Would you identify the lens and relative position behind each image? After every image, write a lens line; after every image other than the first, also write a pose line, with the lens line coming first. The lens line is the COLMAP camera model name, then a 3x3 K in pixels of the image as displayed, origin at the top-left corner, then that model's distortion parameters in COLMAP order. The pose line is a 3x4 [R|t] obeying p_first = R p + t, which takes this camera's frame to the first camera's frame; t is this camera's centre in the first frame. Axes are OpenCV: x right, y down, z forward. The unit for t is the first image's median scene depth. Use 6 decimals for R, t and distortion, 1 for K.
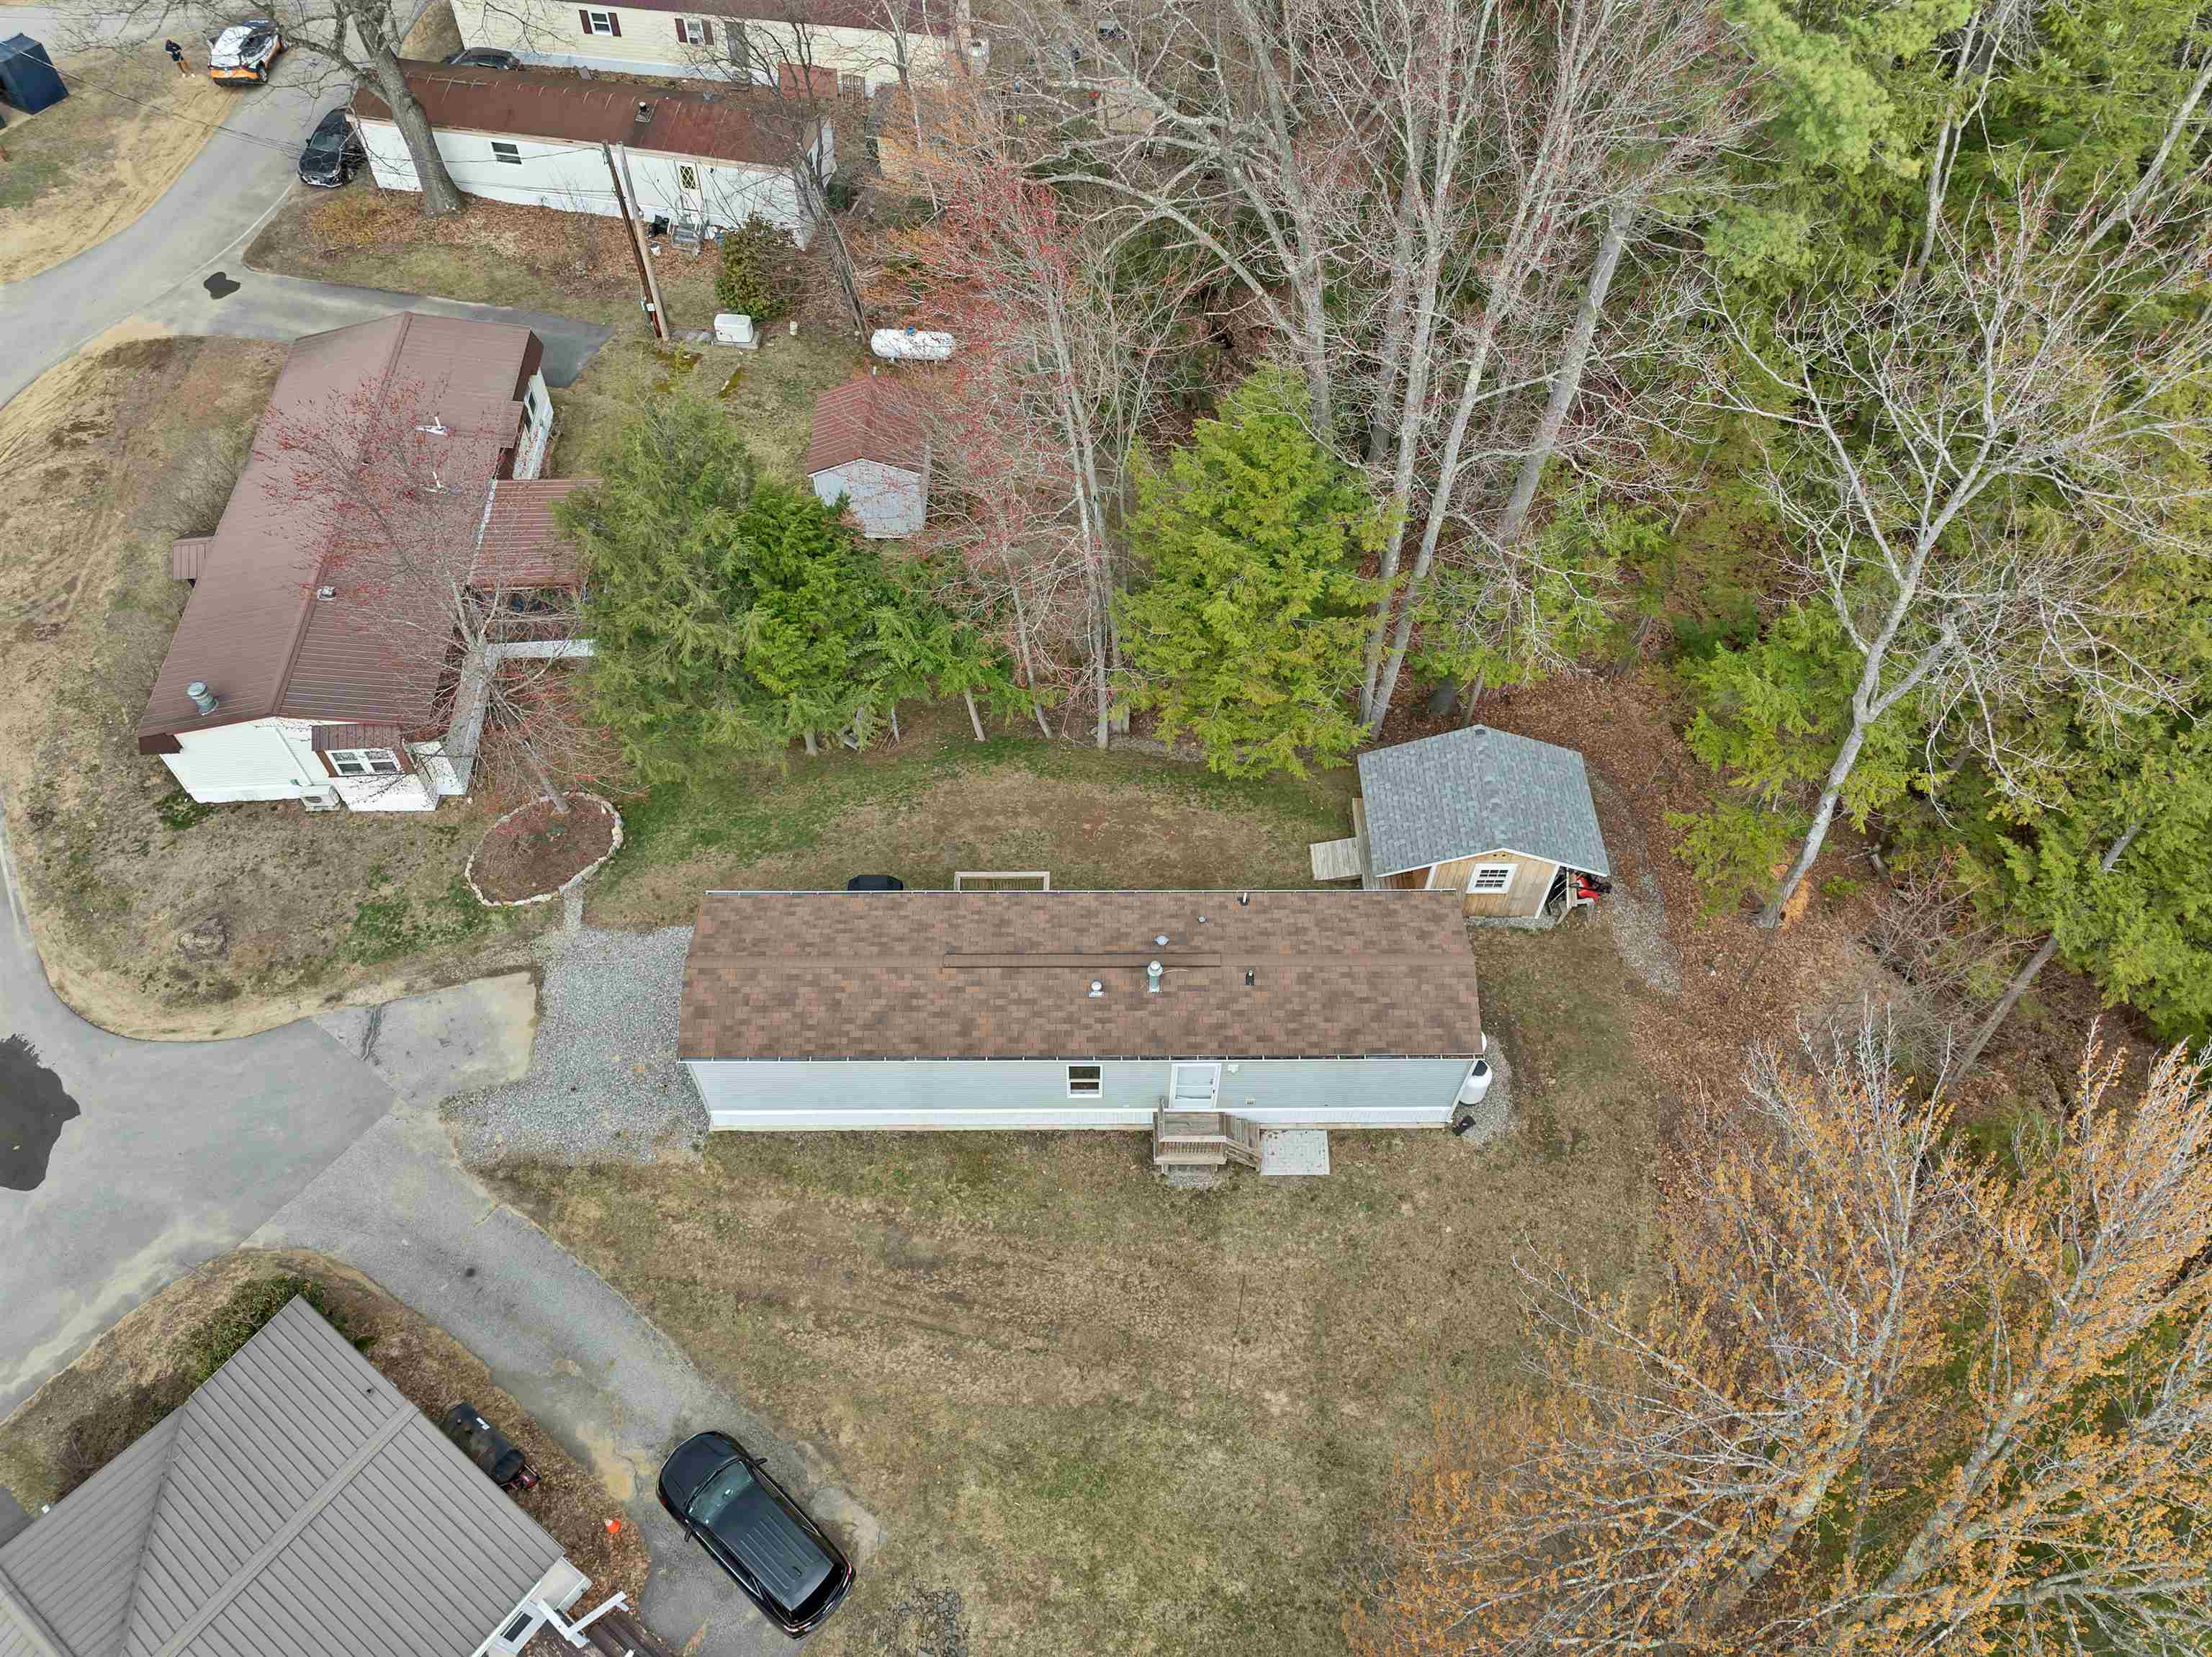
lens RADIAL K [[1578.0, 0, 1115.4], [0, 1578.0, 823.5], [0, 0, 1]] dist [-0.046515, 0.006926]
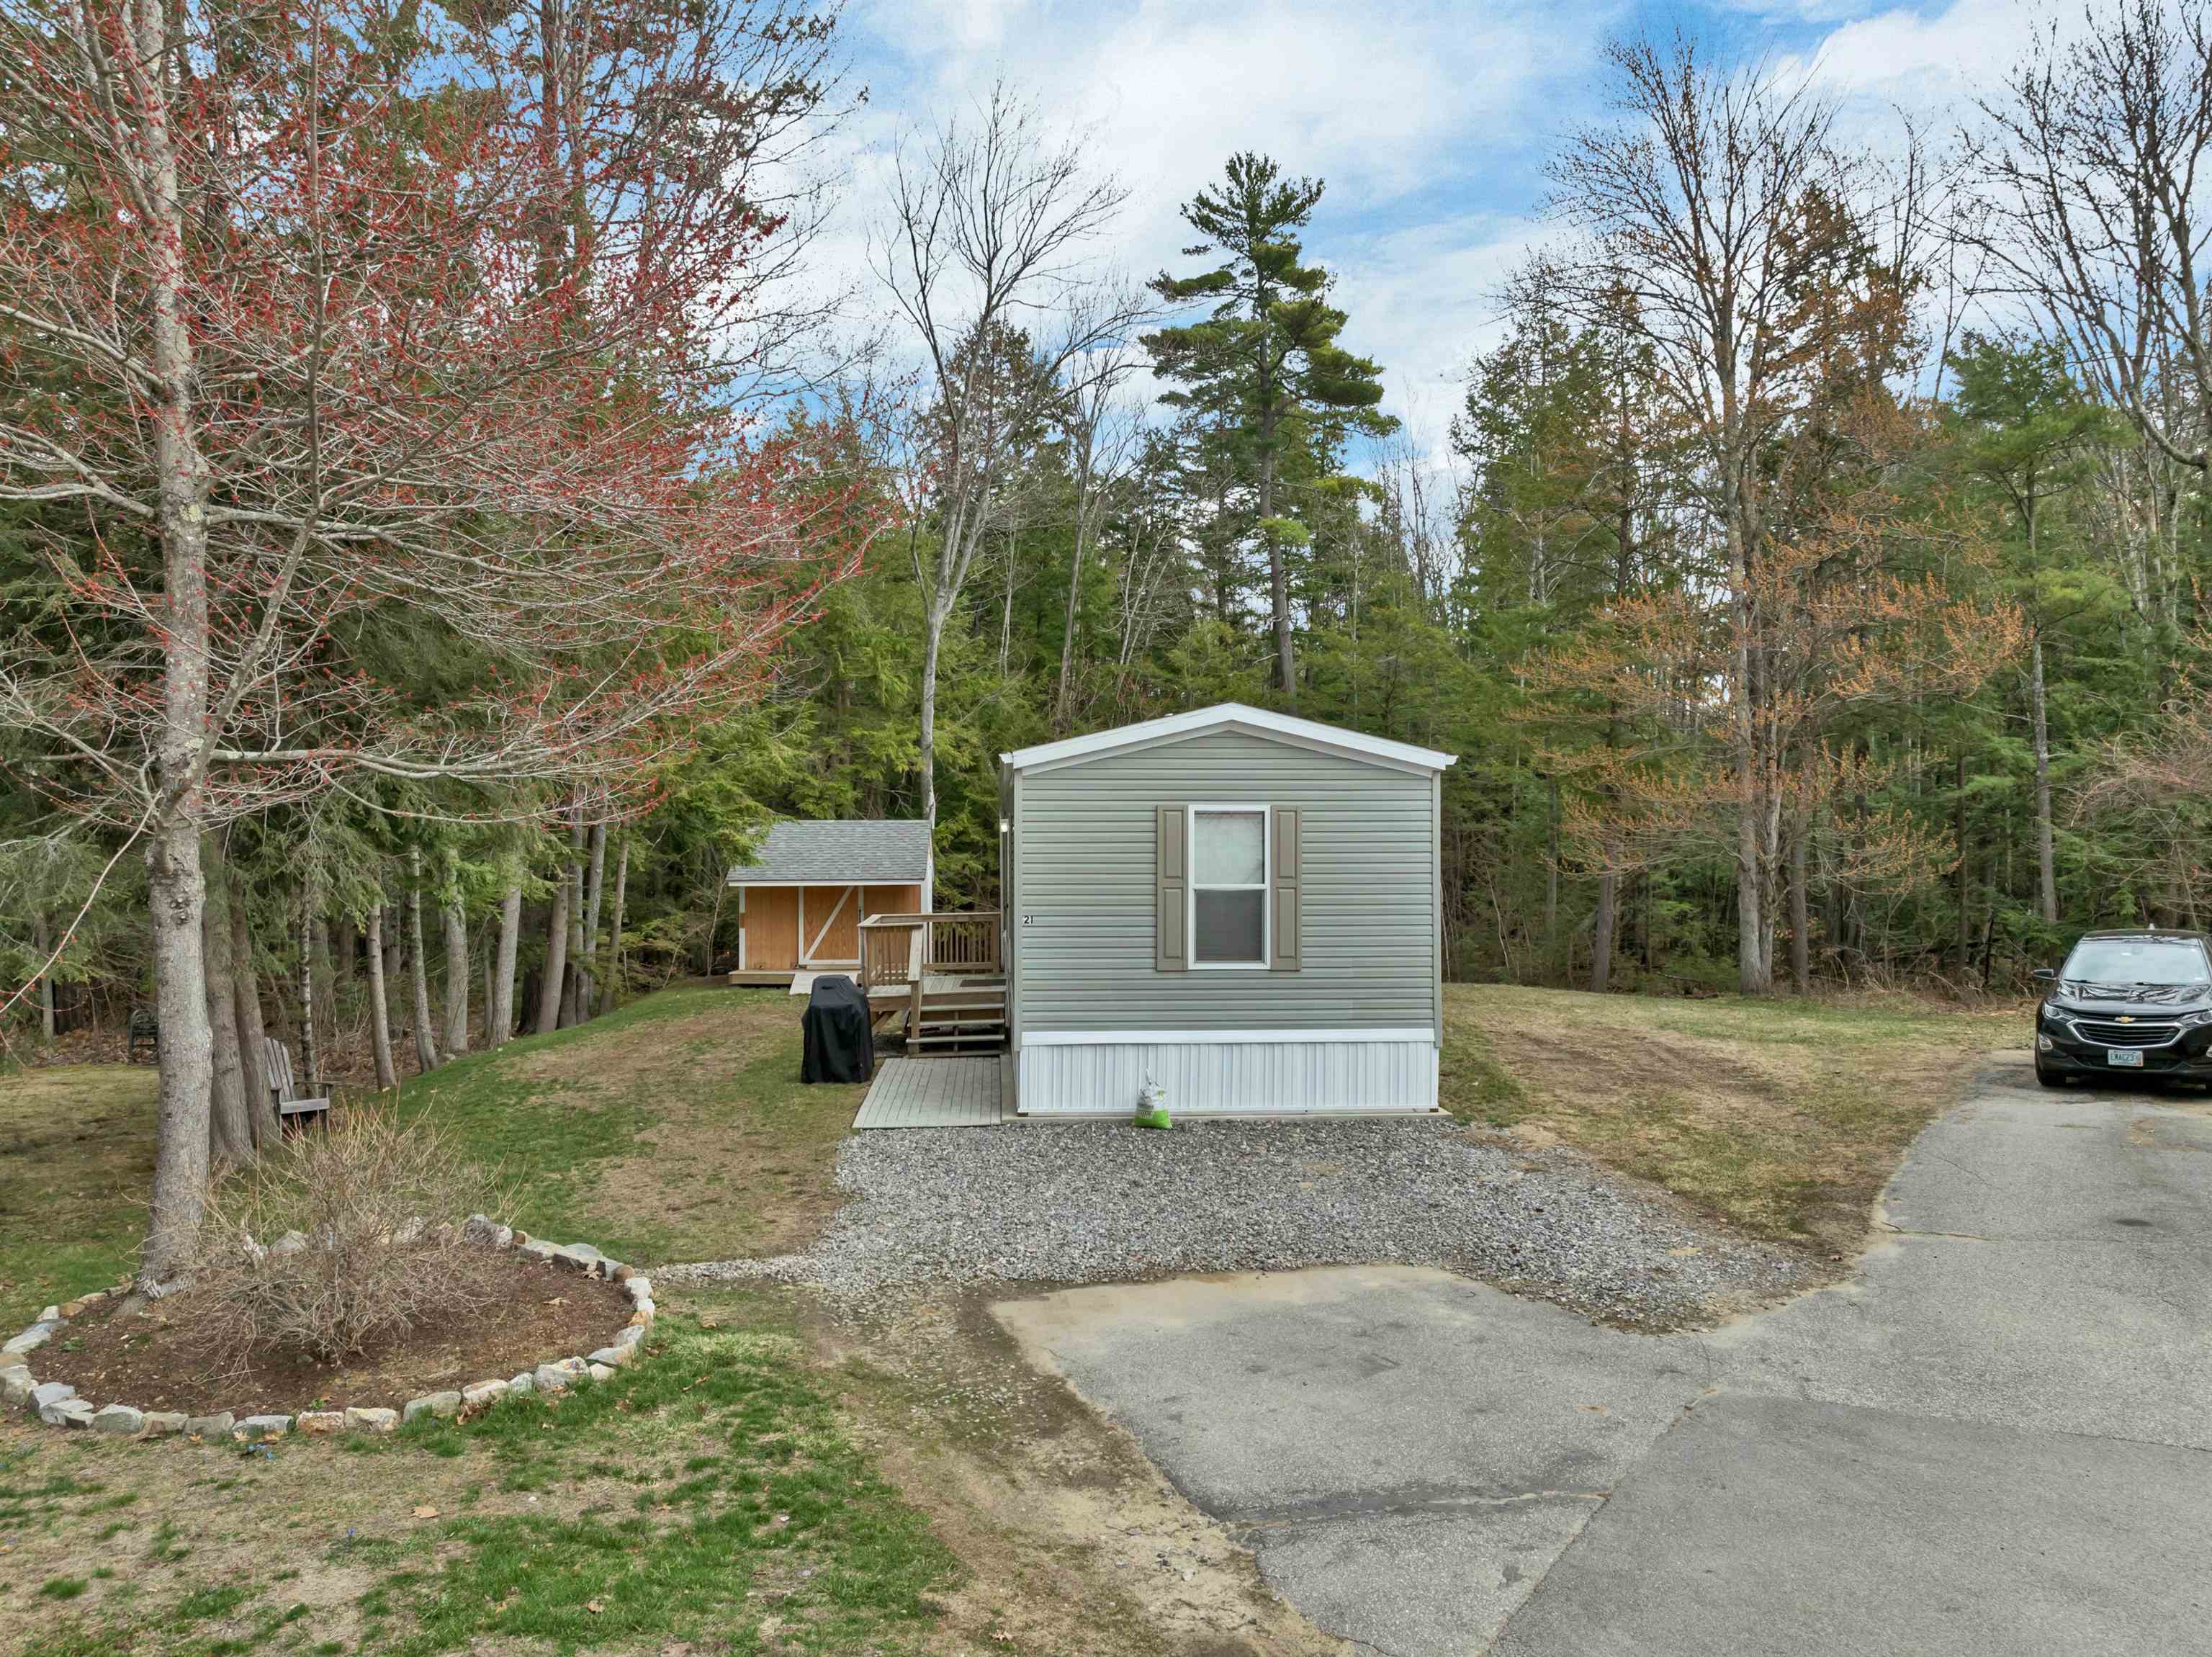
lens RADIAL K [[1578.0, 0, 1115.4], [0, 1578.0, 823.5], [0, 0, 1]] dist [-0.046515, 0.006926]
pose [[-0.064464, 0.008296, 0.997886, -0.692745], [0.801831, 0.595712, 0.046846, 0.059704], [-0.594064, 0.803155, -0.045054, 1.041142]]
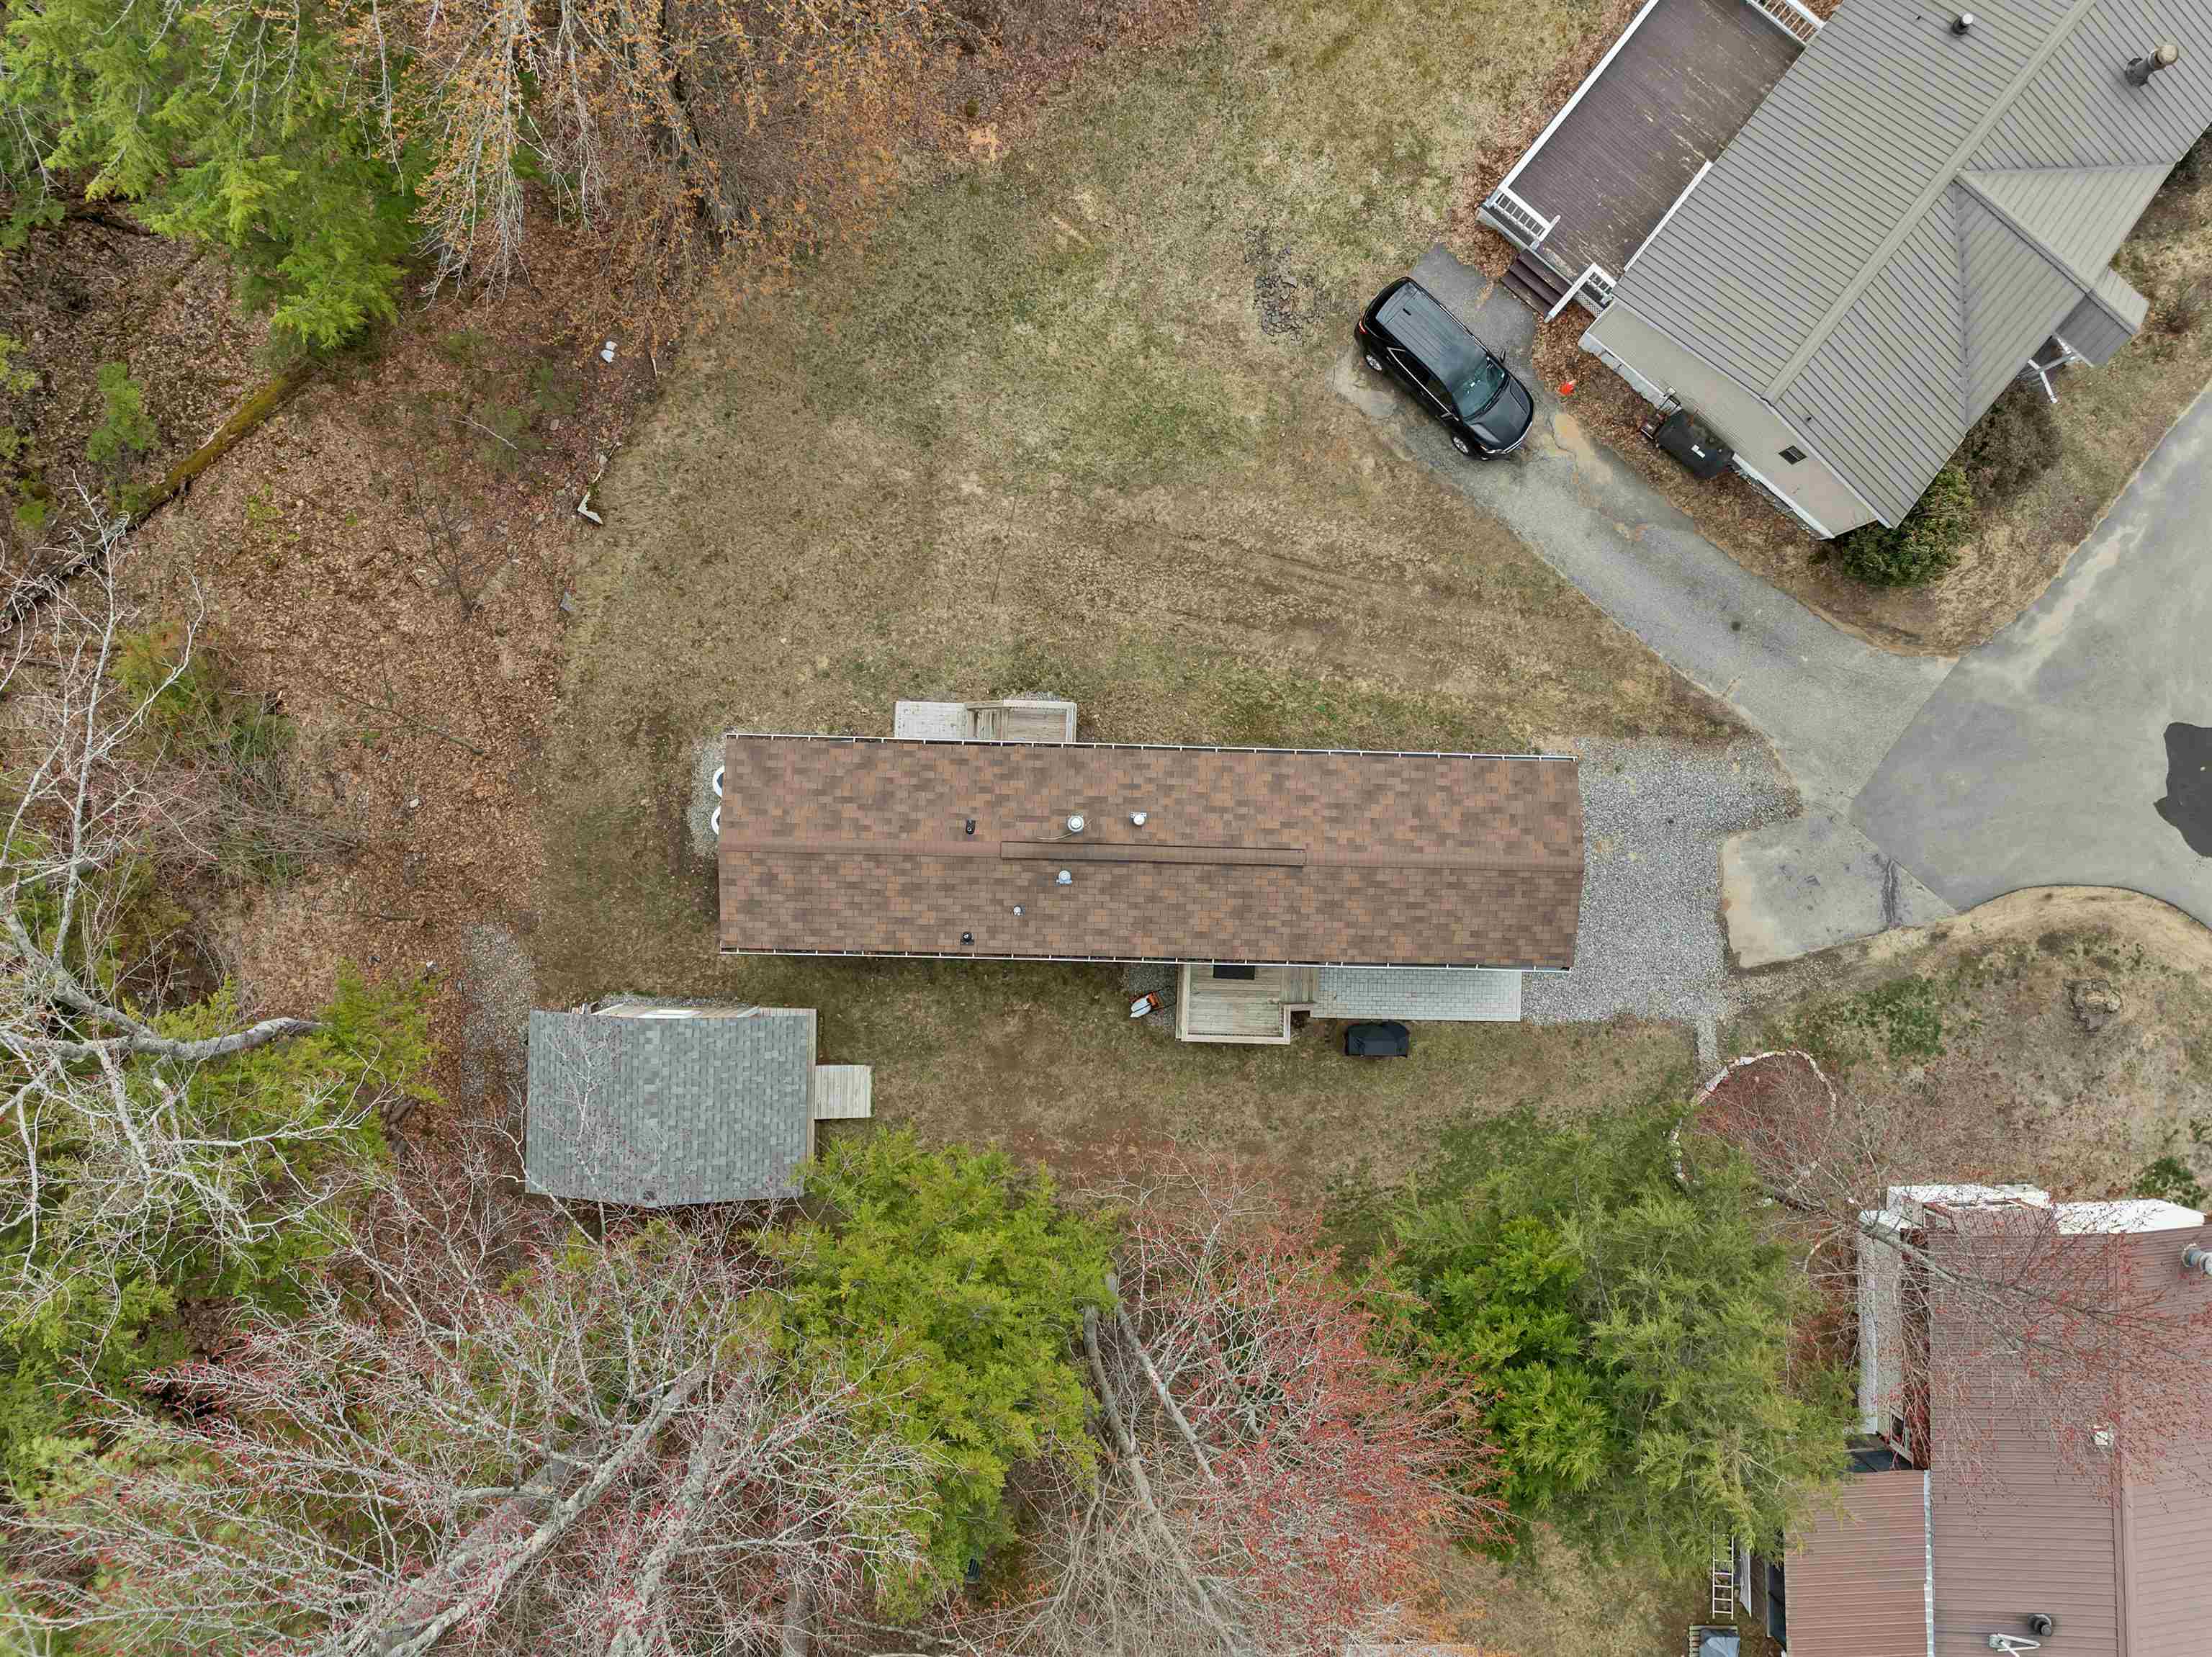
lens RADIAL K [[1578.0, 0, 1115.4], [0, 1578.0, 823.5], [0, 0, 1]] dist [-0.046515, 0.006926]
pose [[-0.998437, -0.037088, -0.041821, 0.038832], [0.003960, -0.793229, 0.608910, -0.444087], [-0.055757, 0.607793, 0.792136, 0.265892]]
